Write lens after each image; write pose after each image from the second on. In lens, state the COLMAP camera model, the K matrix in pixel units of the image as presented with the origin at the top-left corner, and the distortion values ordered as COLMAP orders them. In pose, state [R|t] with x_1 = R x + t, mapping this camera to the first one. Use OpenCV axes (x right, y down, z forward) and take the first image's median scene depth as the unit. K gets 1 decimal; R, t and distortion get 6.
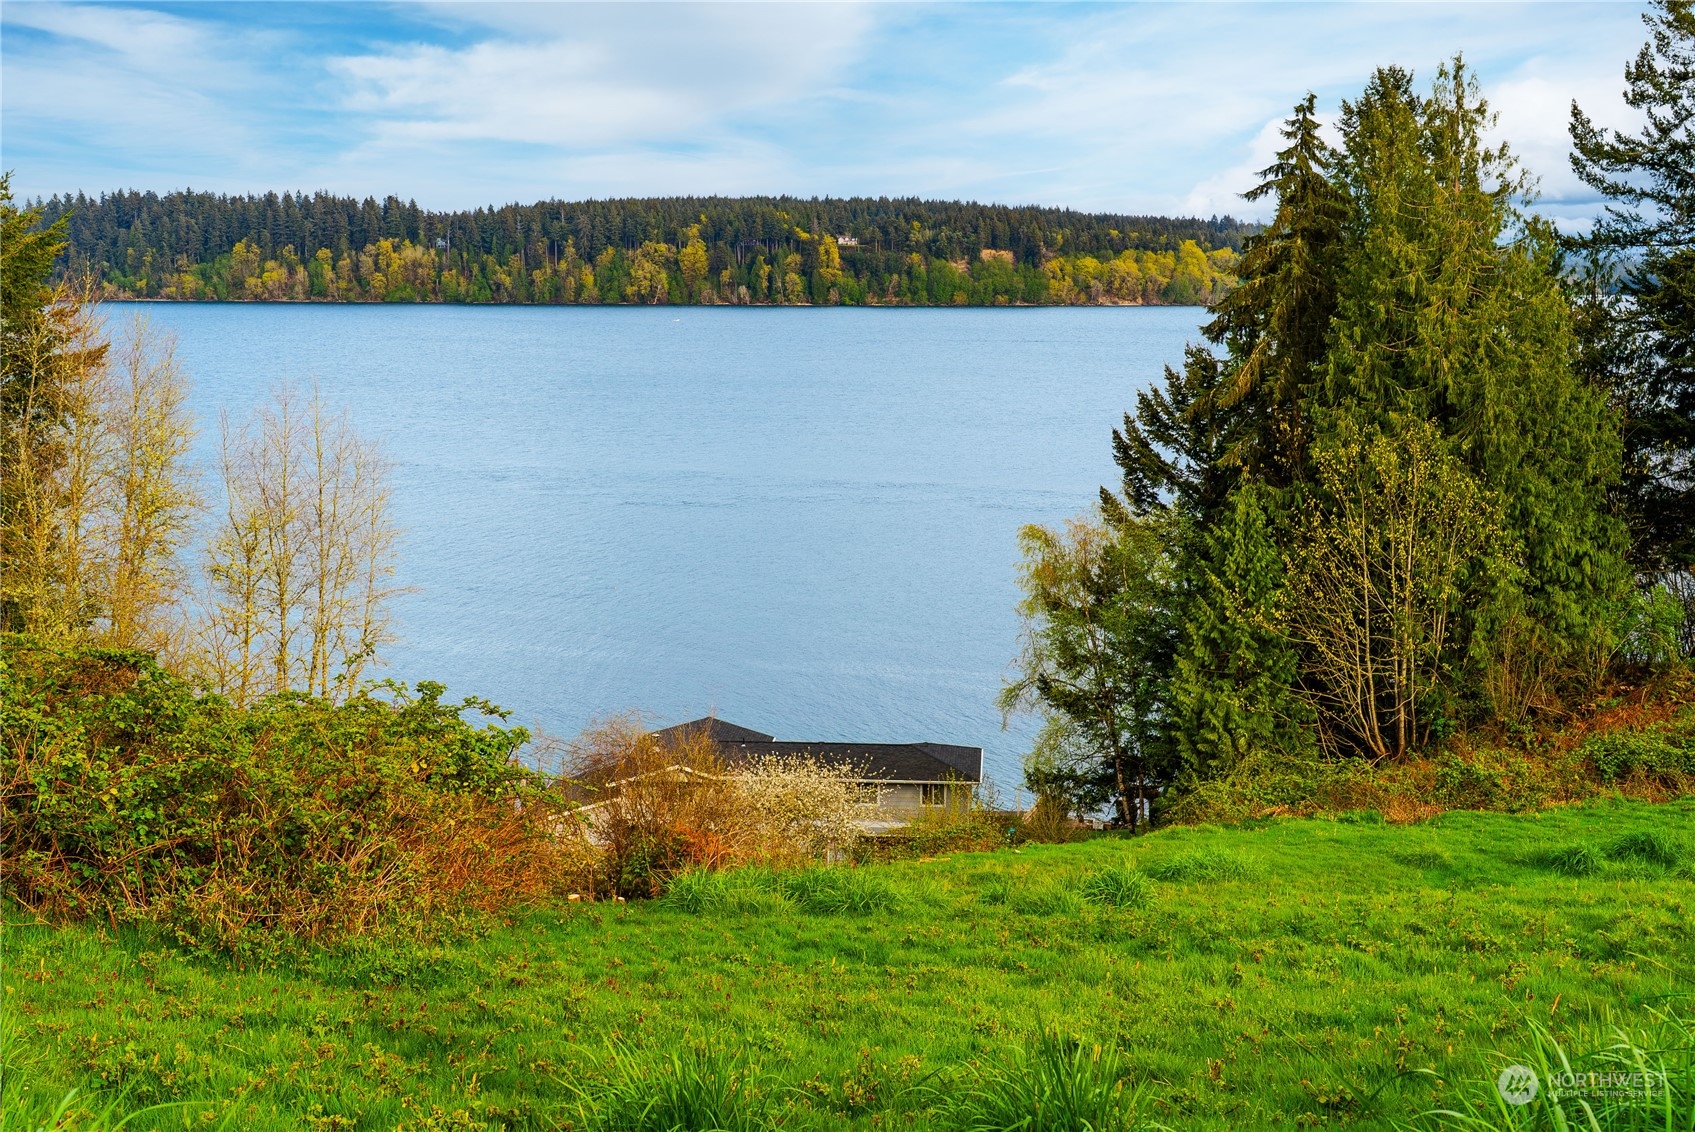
lens RADIAL K [[2315.5, 0, 844.9], [0, 2315.5, 598.2], [0, 0, 1]] dist [0.008120, -0.001377]
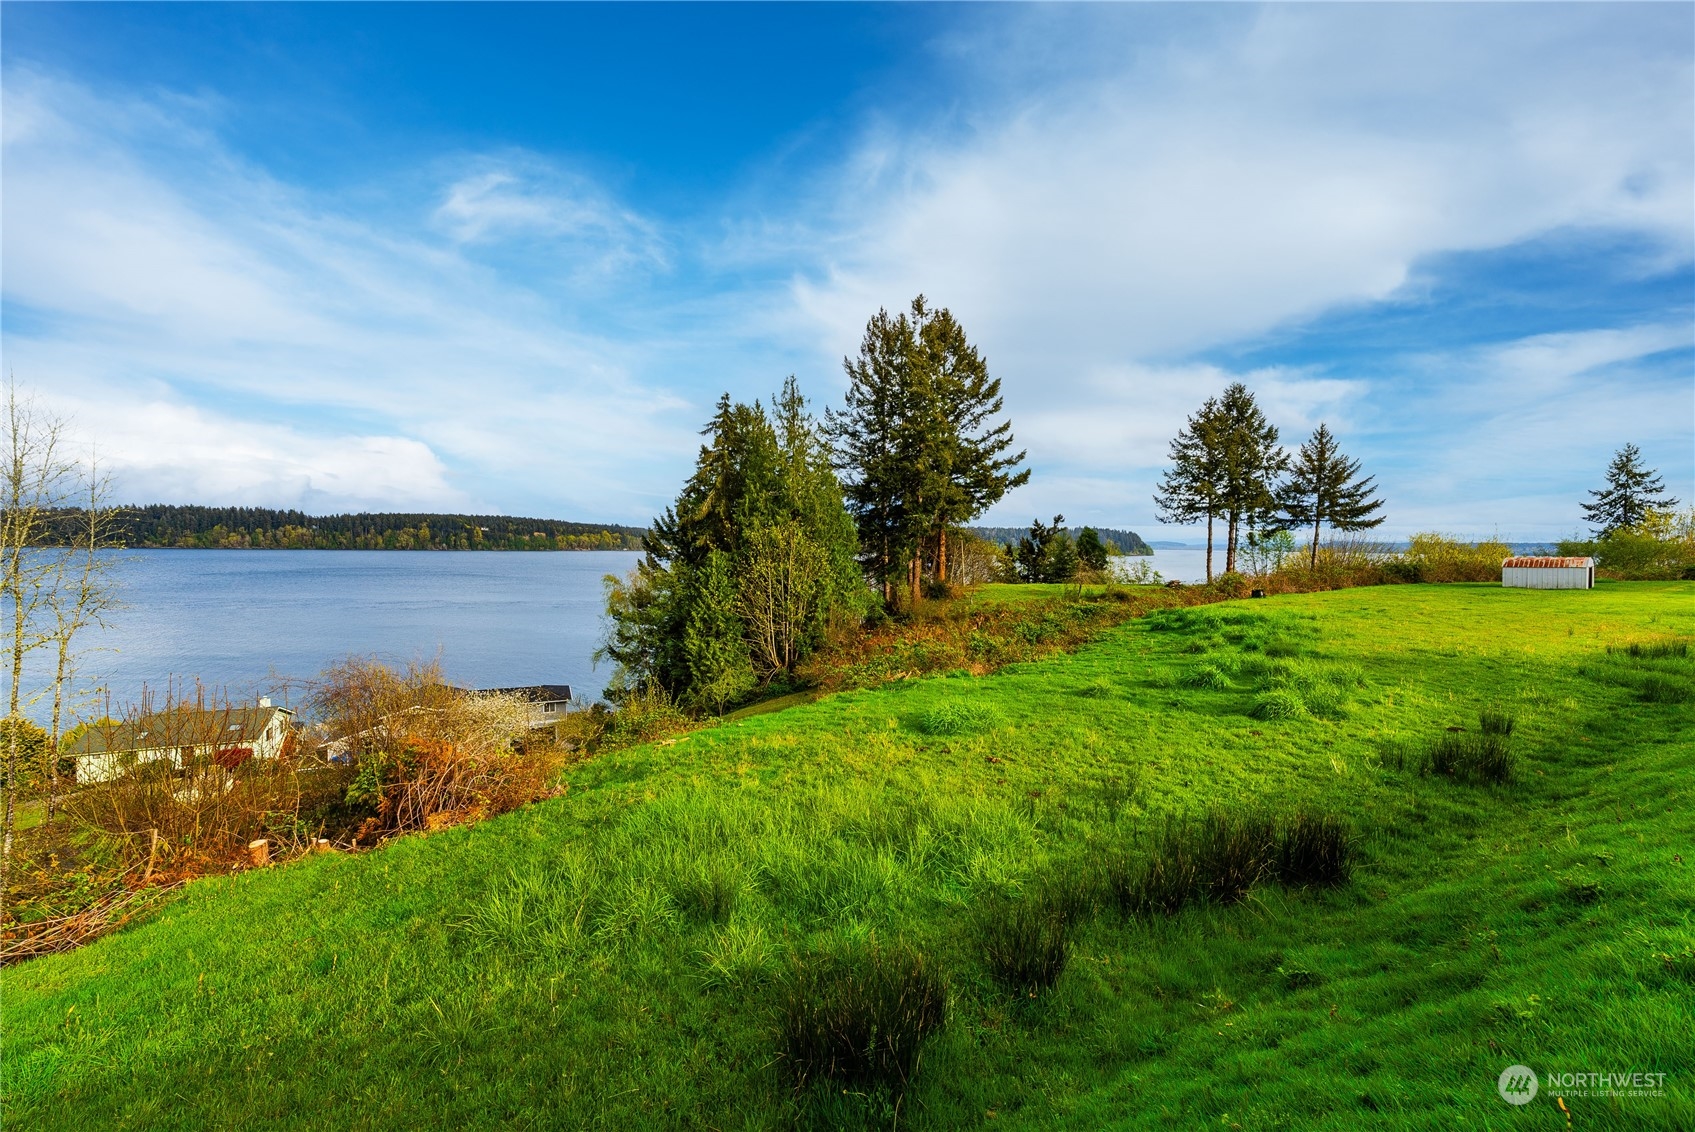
lens RADIAL K [[680.2, 0, 852.9], [0, 680.2, 567.3], [0, 0, 1]] dist [-0.002257, -0.000438]
pose [[0.878603, -0.008507, 0.477477, -0.021715], [0.058096, 0.994319, -0.089187, 0.031028], [-0.474006, 0.106100, 0.874106, 0.324475]]
